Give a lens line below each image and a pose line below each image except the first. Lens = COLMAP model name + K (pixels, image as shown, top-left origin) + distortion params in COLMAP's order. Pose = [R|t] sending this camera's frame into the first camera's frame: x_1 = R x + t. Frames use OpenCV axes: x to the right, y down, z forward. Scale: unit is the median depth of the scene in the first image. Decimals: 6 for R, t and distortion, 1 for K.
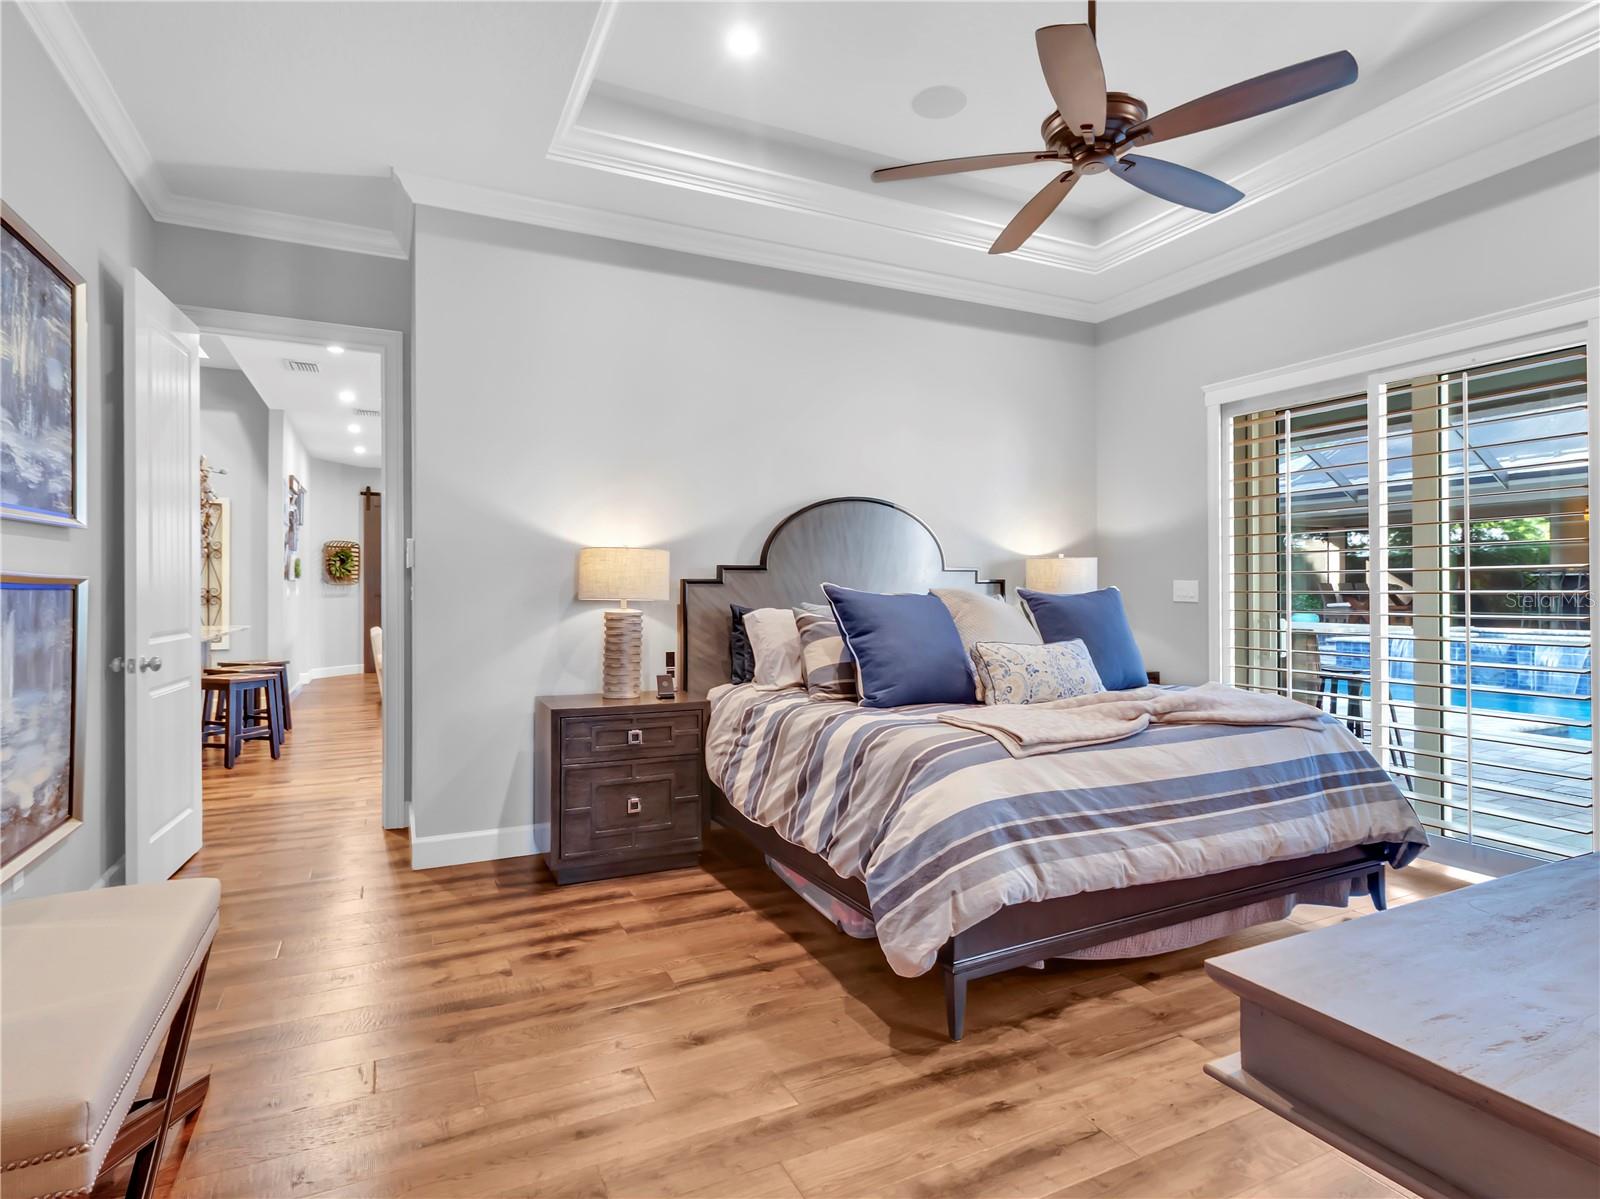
lens RADIAL K [[847.5, 0, 800.8], [0, 847.5, 594.2], [0, 0, 1]] dist [0.003019, -0.000477]
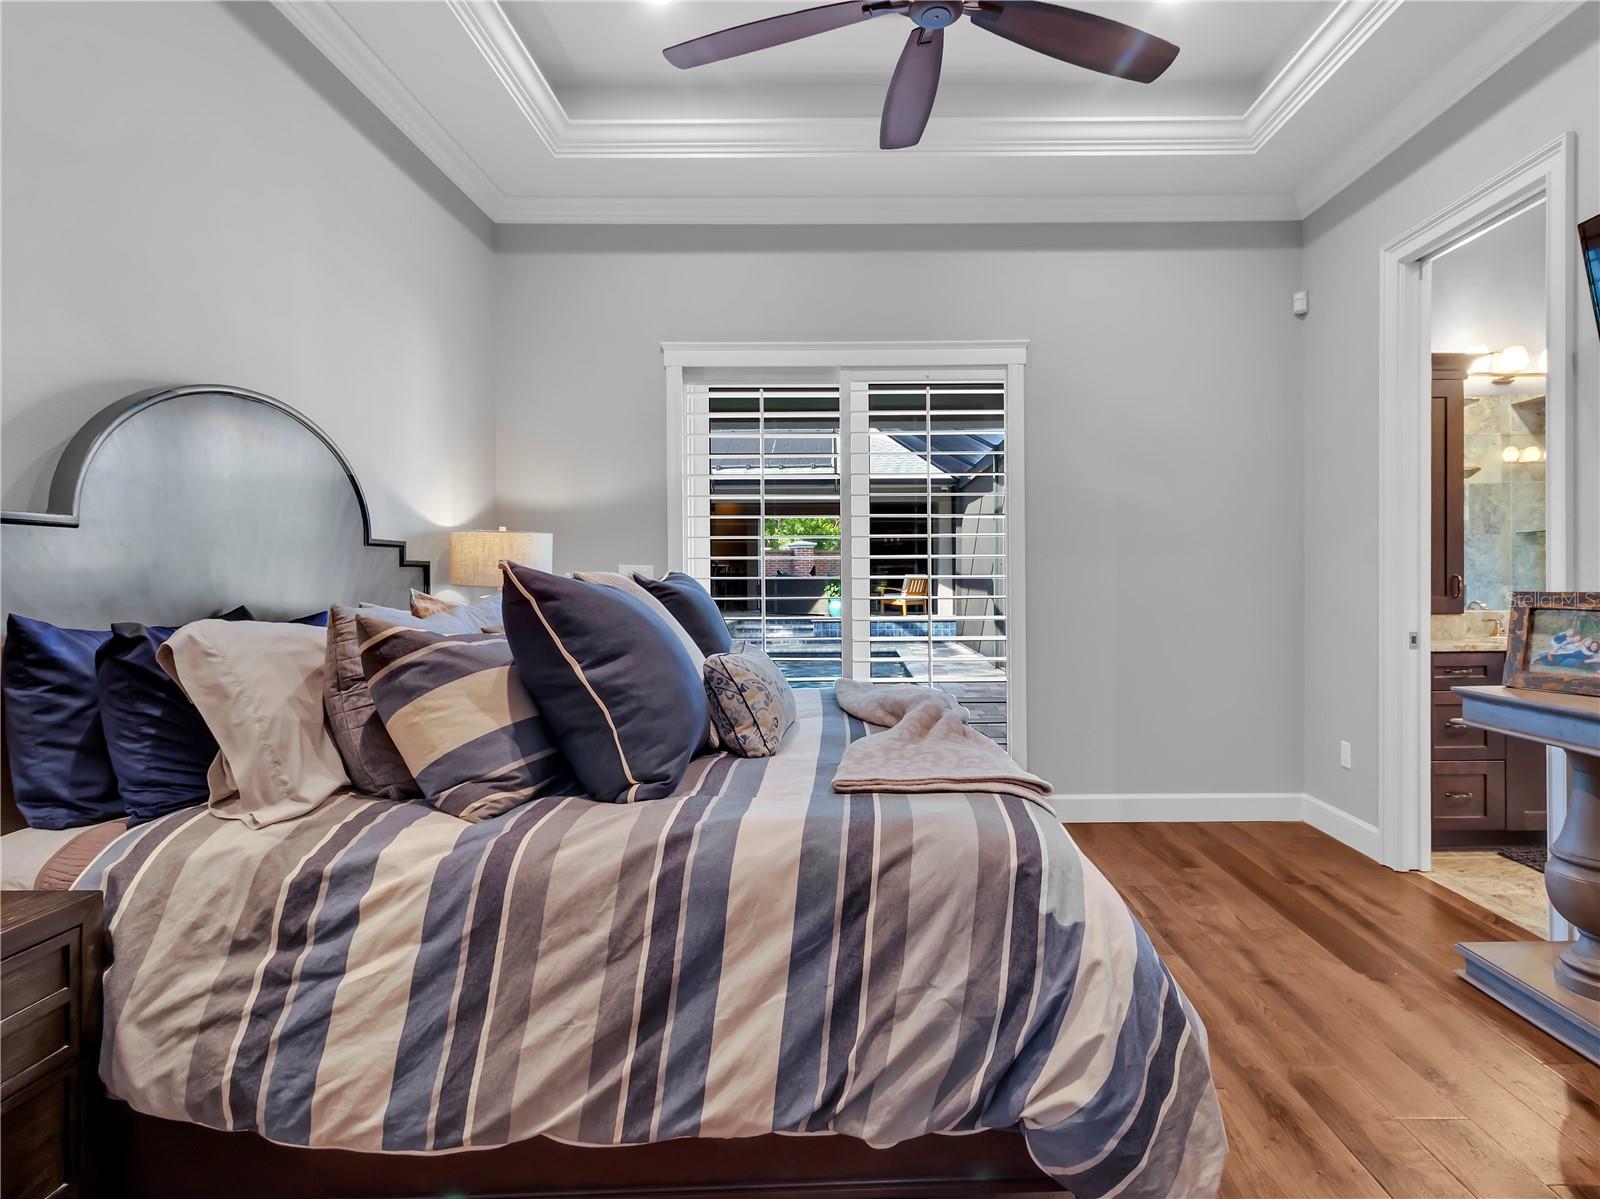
lens RADIAL K [[847.5, 0, 802.0], [0, 847.5, 586.2], [0, 0, 1]] dist [0.003019, -0.000477]
pose [[0.435292, -0.012084, 0.900208, -0.324086], [0.011014, 0.999907, 0.008097, -0.000098], [-0.900222, 0.006390, 0.435385, 0.642907]]
